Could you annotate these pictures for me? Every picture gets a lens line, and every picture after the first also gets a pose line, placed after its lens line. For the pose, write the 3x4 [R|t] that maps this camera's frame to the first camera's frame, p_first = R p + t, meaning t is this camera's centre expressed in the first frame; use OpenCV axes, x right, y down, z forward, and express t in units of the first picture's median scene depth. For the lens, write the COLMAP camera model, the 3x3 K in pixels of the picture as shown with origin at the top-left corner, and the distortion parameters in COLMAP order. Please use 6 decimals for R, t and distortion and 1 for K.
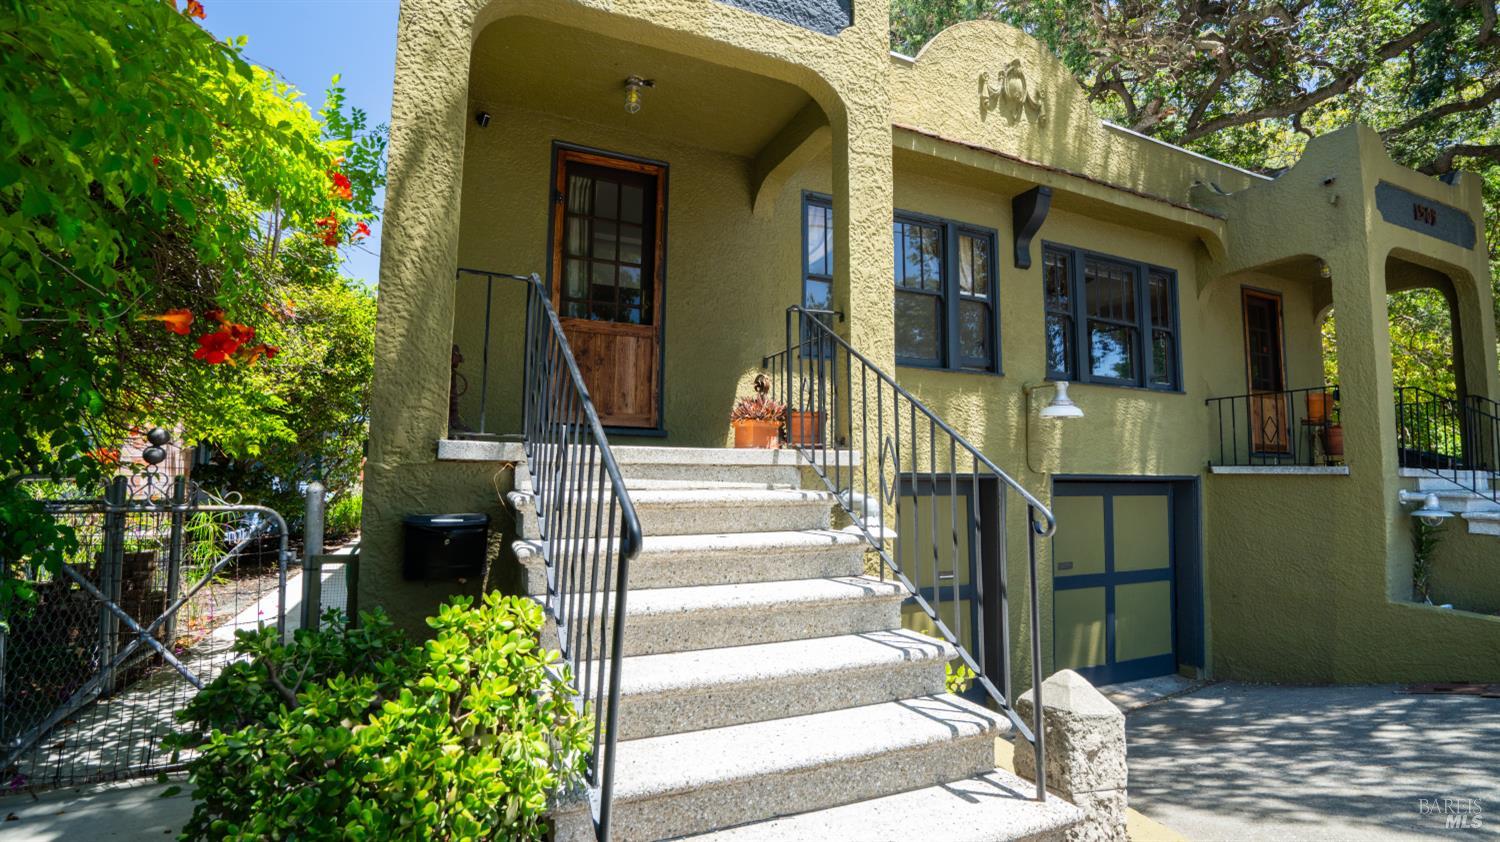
lens RADIAL K [[687.5, 0, 762.6], [0, 687.5, 416.9], [0, 0, 1]] dist [-0.004233, -0.000469]
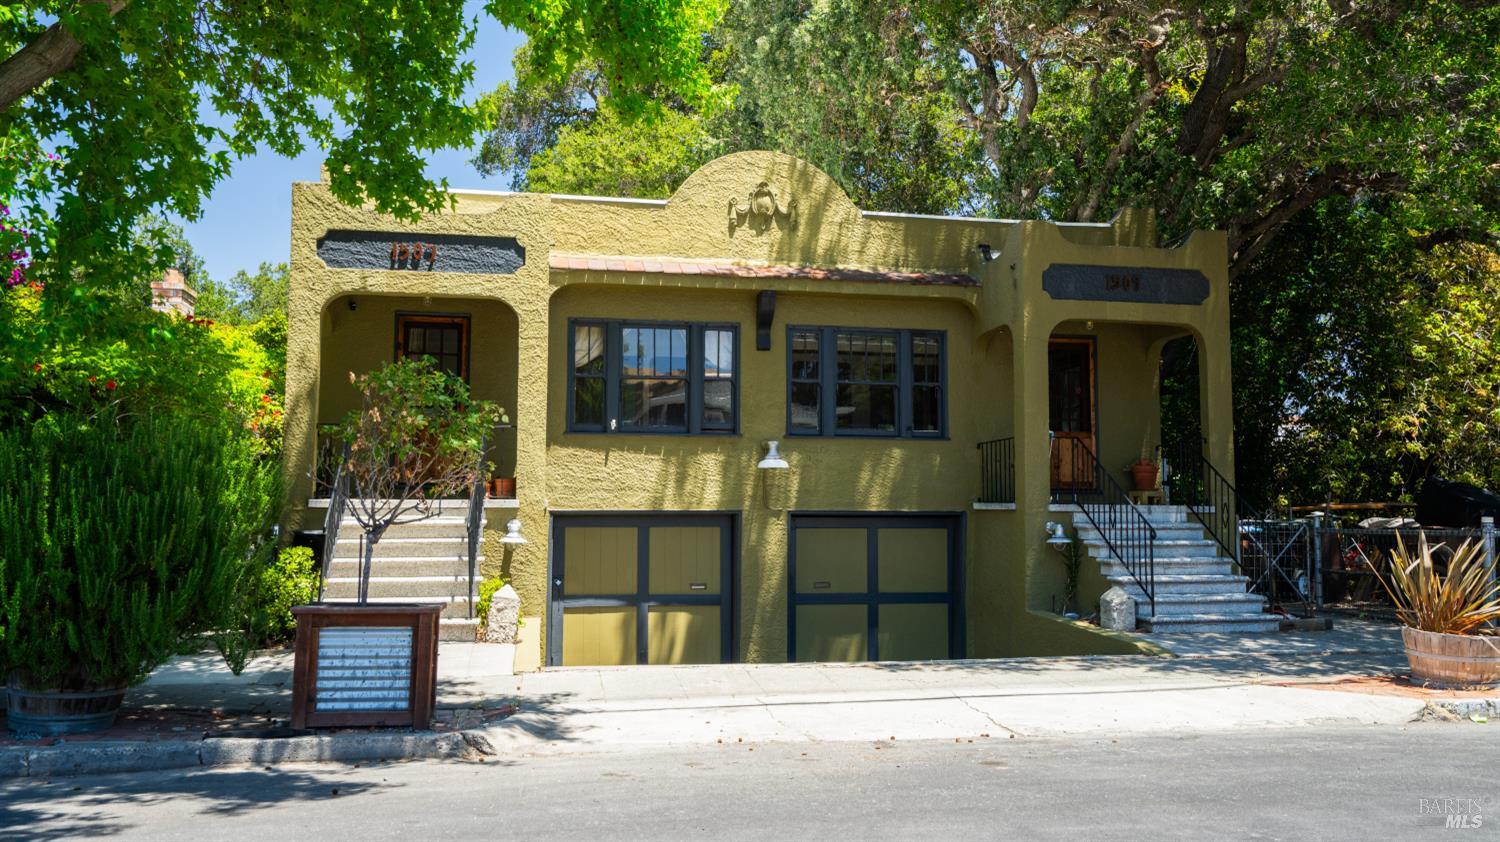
lens RADIAL K [[1208.4, 0, 750.5], [0, 1208.4, 420.1], [0, 0, 1]] dist [0.036988, 0.006428]
pose [[0.969846, -0.025890, -0.242338, 0.893226], [0.027378, 0.999621, 0.002776, -0.093116], [0.242174, -0.009327, 0.970188, -1.188498]]
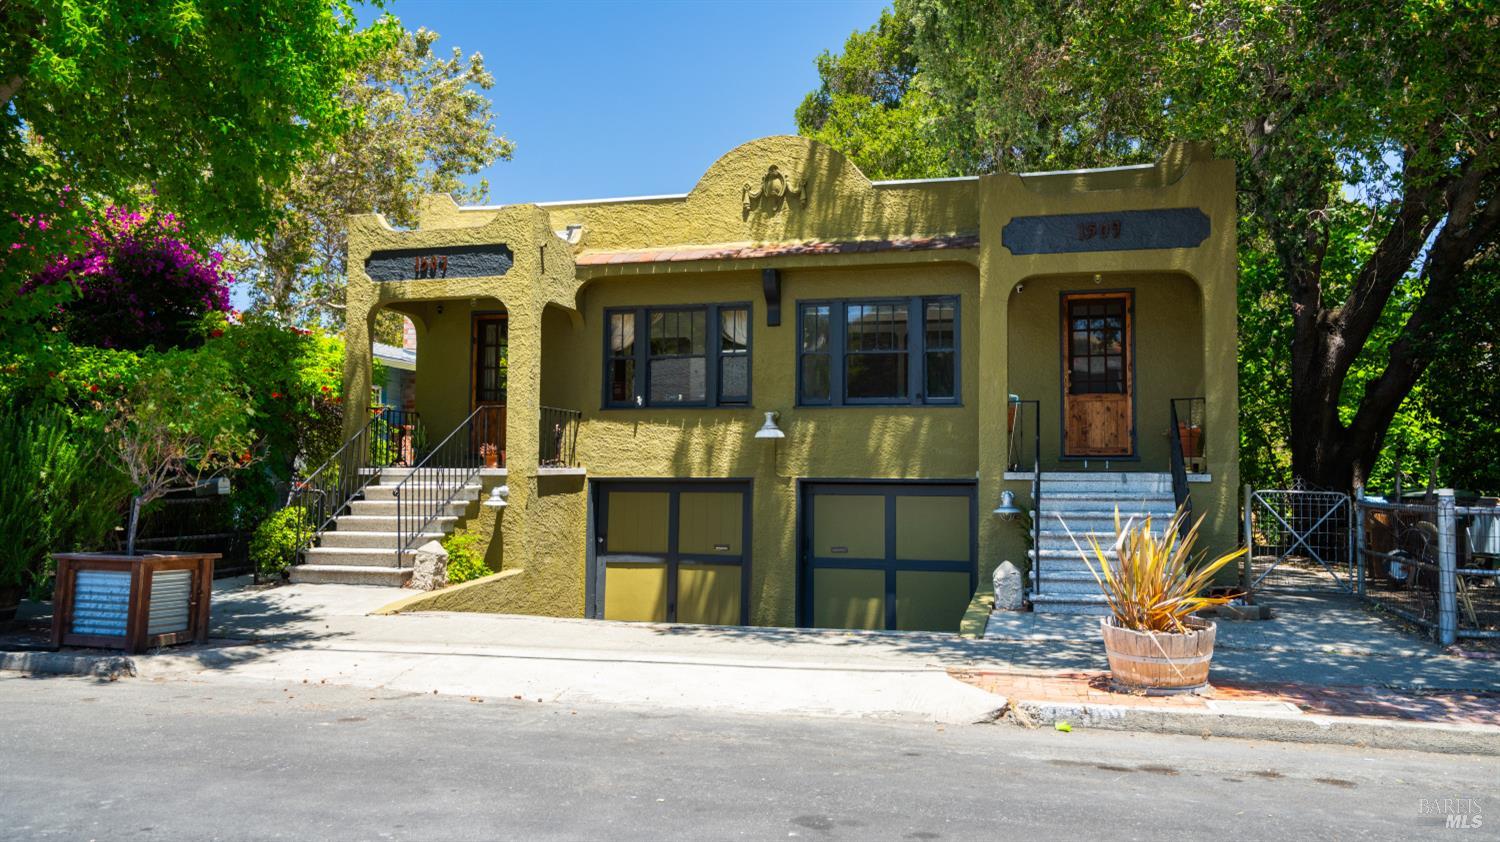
lens RADIAL K [[1105.2, 0, 746.3], [0, 1105.2, 418.4], [0, 0, 1]] dist [0.021348, 0.016108]
pose [[0.763657, -0.038859, -0.644451, 1.721768], [0.057438, 0.998318, 0.007867, -0.055579], [0.643062, -0.043023, 0.764605, -0.698084]]
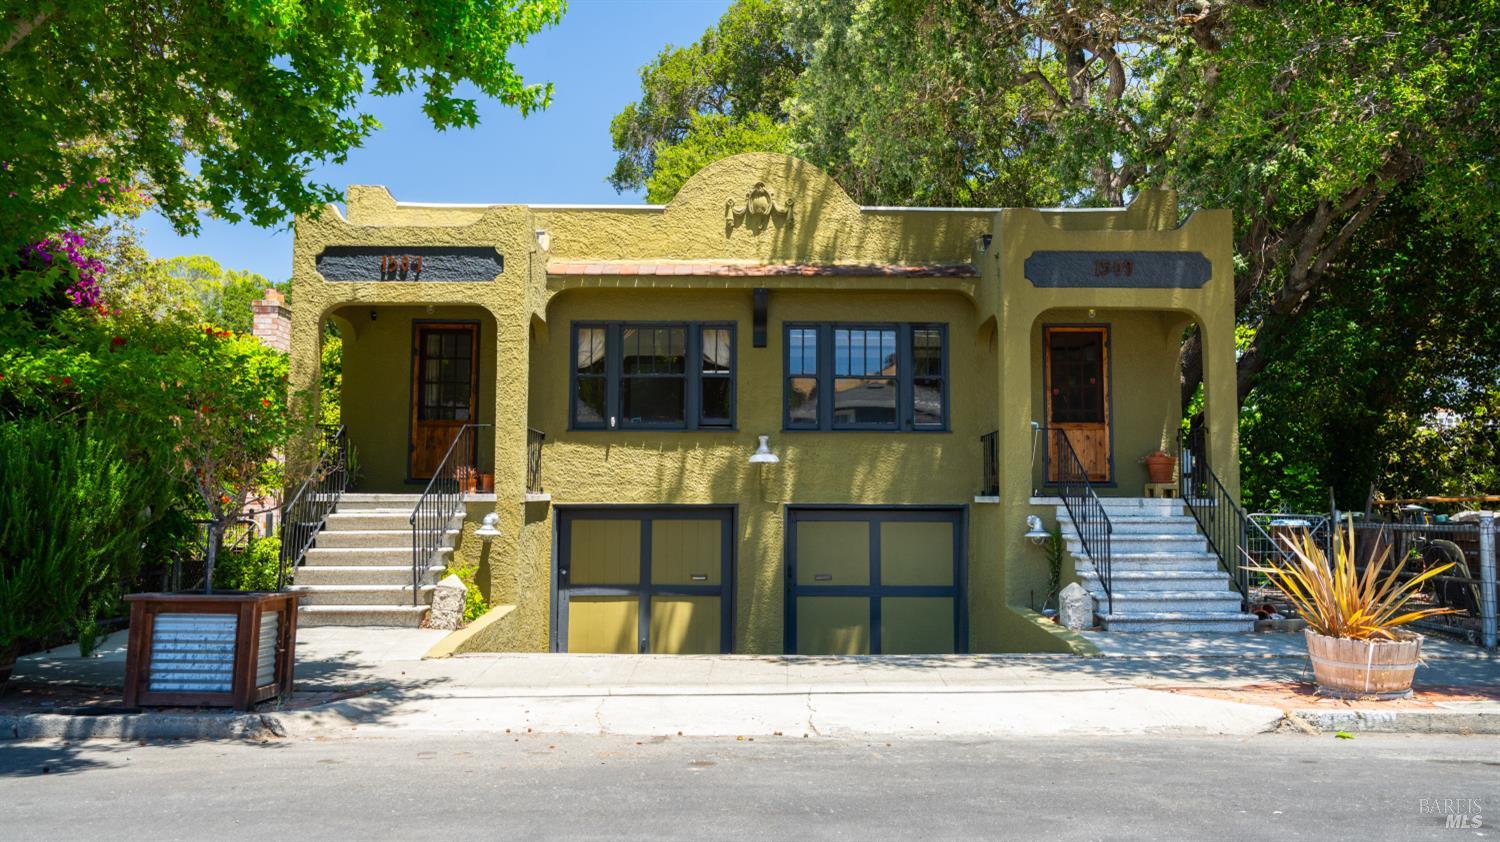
lens RADIAL K [[1154.8, 0, 750.4], [0, 1154.8, 418.1], [0, 0, 1]] dist [0.031278, 0.020966]
pose [[0.909750, -0.038904, -0.413330, 1.260730], [0.041565, 0.999133, -0.002556, -0.076573], [0.413071, -0.014855, 0.910578, -1.008866]]
